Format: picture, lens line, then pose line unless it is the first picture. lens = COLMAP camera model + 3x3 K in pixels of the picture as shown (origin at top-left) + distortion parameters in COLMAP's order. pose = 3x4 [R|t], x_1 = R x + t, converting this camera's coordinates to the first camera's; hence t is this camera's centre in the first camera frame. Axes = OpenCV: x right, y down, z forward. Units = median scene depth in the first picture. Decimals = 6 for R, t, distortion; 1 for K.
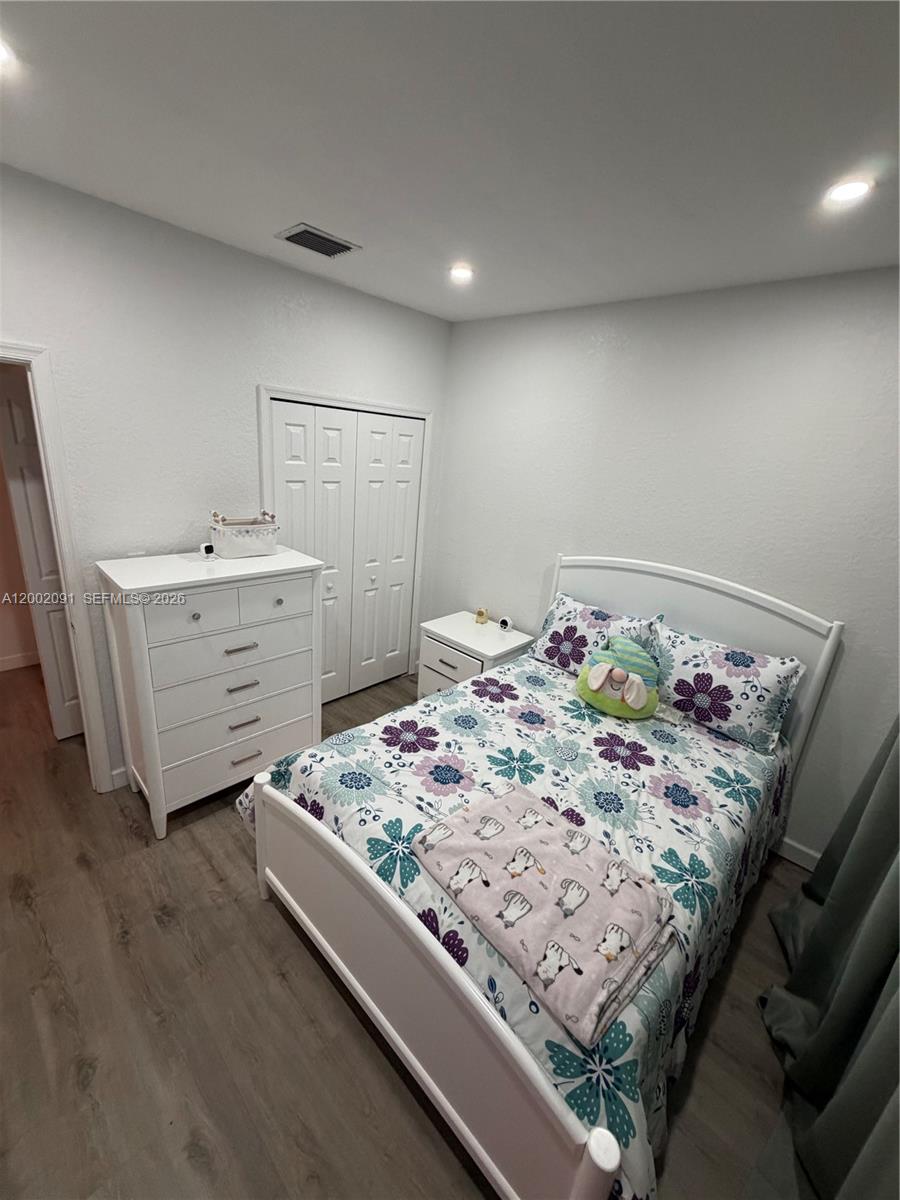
lens RADIAL K [[478.2, 0, 447.3], [0, 478.2, 595.0], [0, 0, 1]] dist [0.000333, -0.000019]
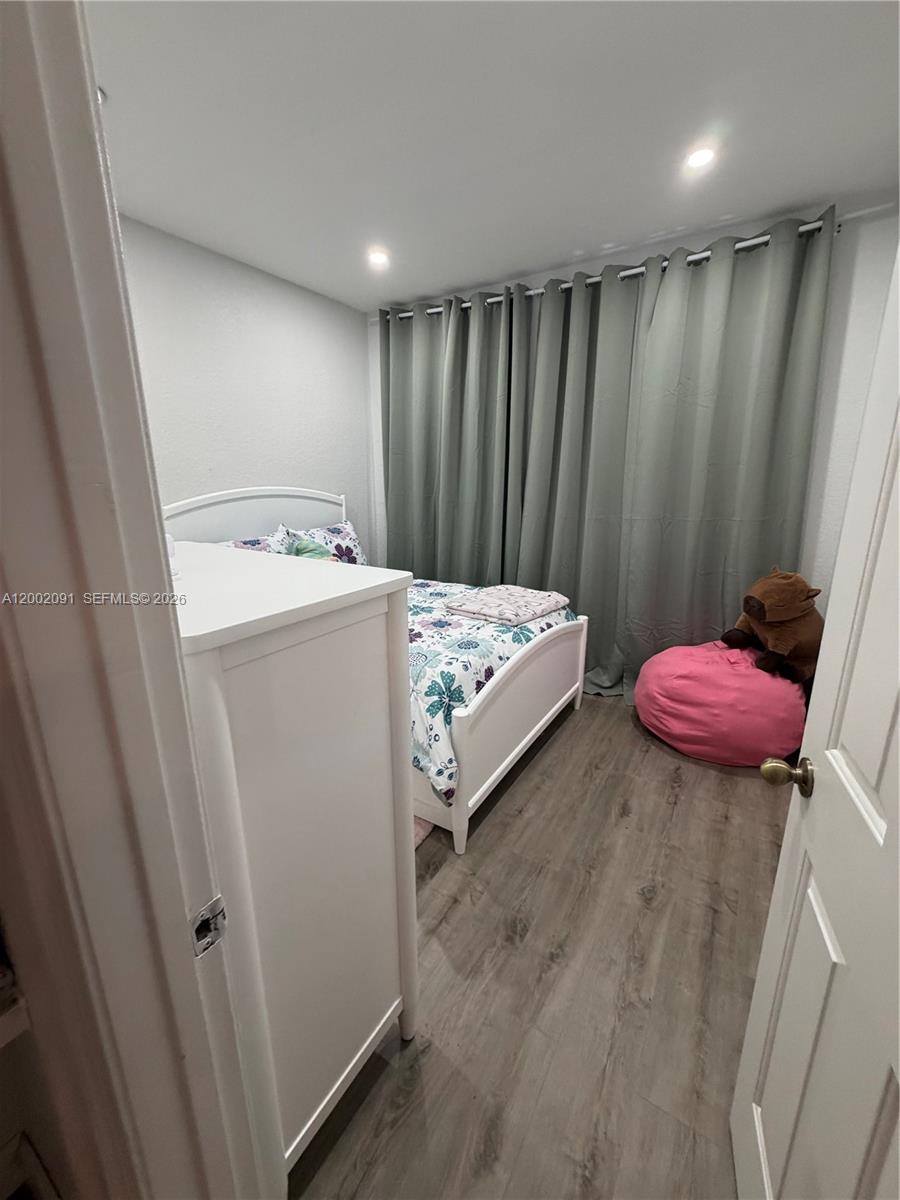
lens RADIAL K [[478.2, 0, 445.7], [0, 478.2, 597.1], [0, 0, 1]] dist [0.000333, -0.000019]
pose [[-0.184334, -0.323571, 0.928075, -1.269549], [0.285953, 0.885753, 0.365611, -0.184205], [-0.940347, 0.332780, -0.070748, 1.092957]]
